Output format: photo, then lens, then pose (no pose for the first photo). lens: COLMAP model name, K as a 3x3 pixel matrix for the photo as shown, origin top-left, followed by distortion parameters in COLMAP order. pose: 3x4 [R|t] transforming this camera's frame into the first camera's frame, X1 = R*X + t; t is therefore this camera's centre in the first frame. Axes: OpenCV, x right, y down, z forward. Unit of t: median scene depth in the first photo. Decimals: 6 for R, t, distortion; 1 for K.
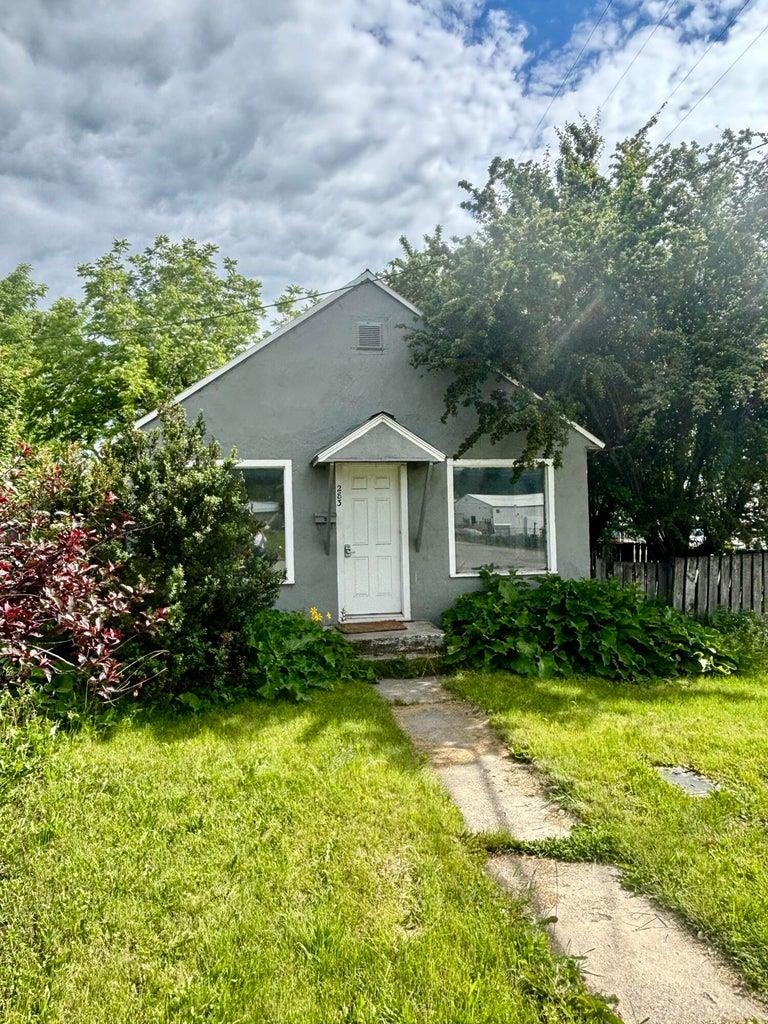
lens RADIAL K [[658.1, 0, 378.5], [0, 658.1, 511.8], [0, 0, 1]] dist [-0.007164, 0.000059]
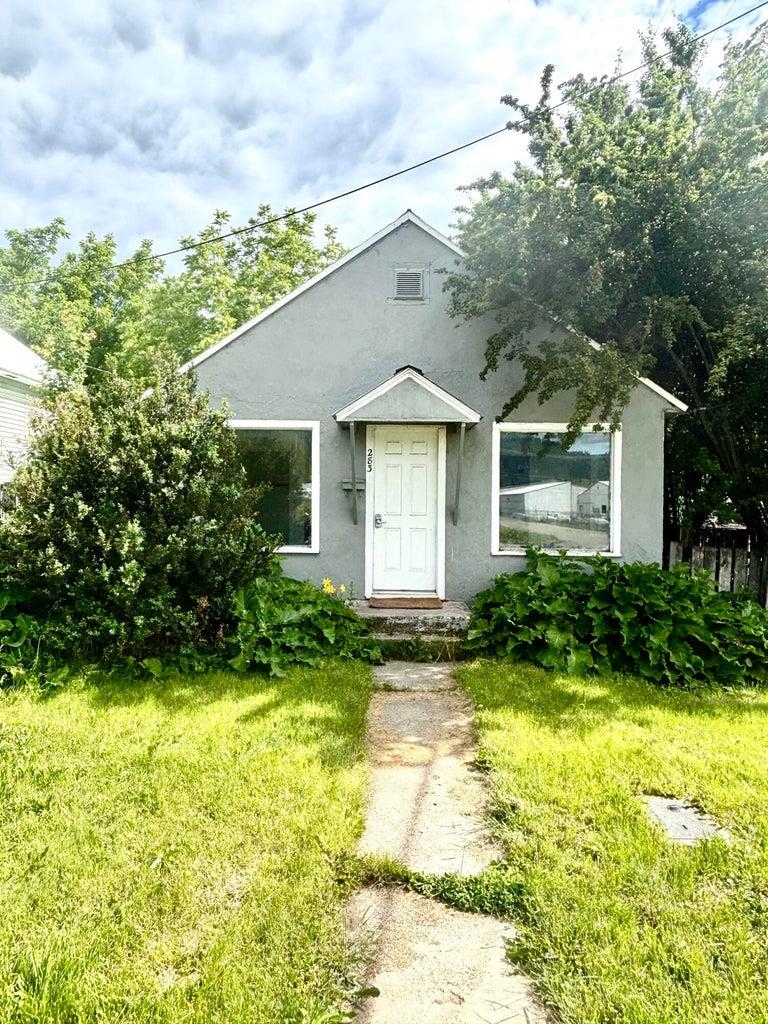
lens RADIAL K [[658.1, 0, 383.2], [0, 658.1, 511.8], [0, 0, 1]] dist [-0.007164, 0.000059]
pose [[0.980937, 0.034168, -0.191300, 0.151675], [-0.028812, 0.999113, 0.030708, 0.020714], [0.192180, -0.024610, 0.981051, 0.108470]]
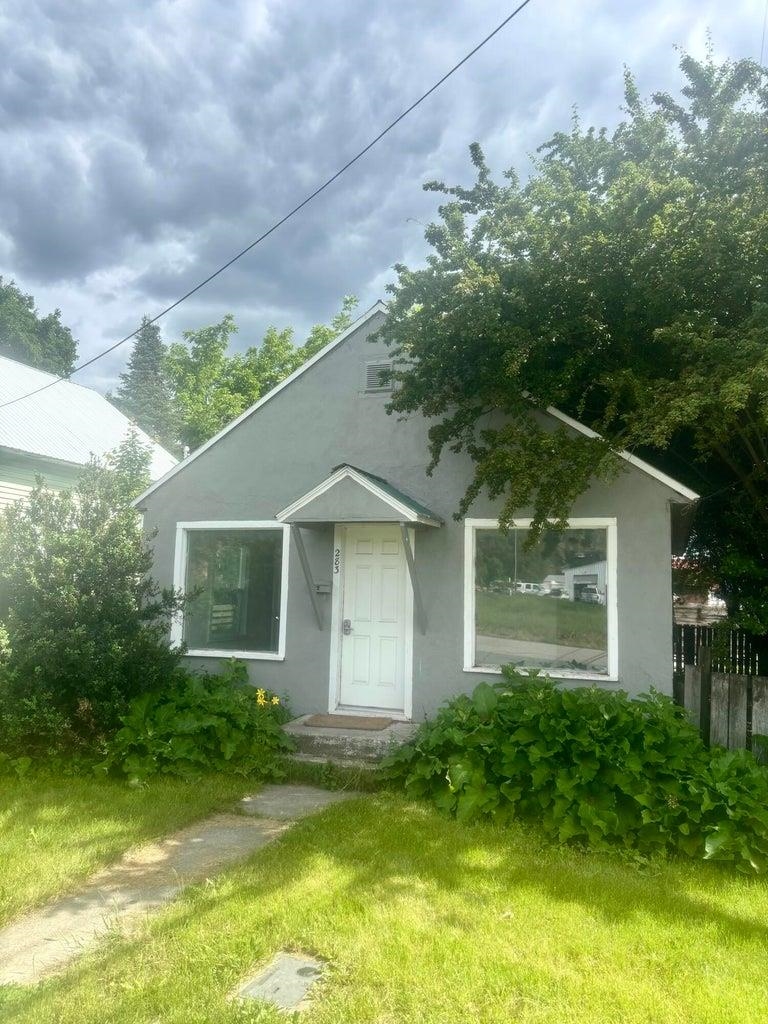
lens RADIAL K [[768.3, 0, 390.6], [0, 768.3, 504.3], [0, 0, 1]] dist [0.014716, -0.004988]
pose [[0.865006, -0.013696, -0.501575, 0.560043], [-0.037612, 0.995045, -0.092035, -0.010666], [0.500350, 0.098476, 0.860205, 0.181730]]
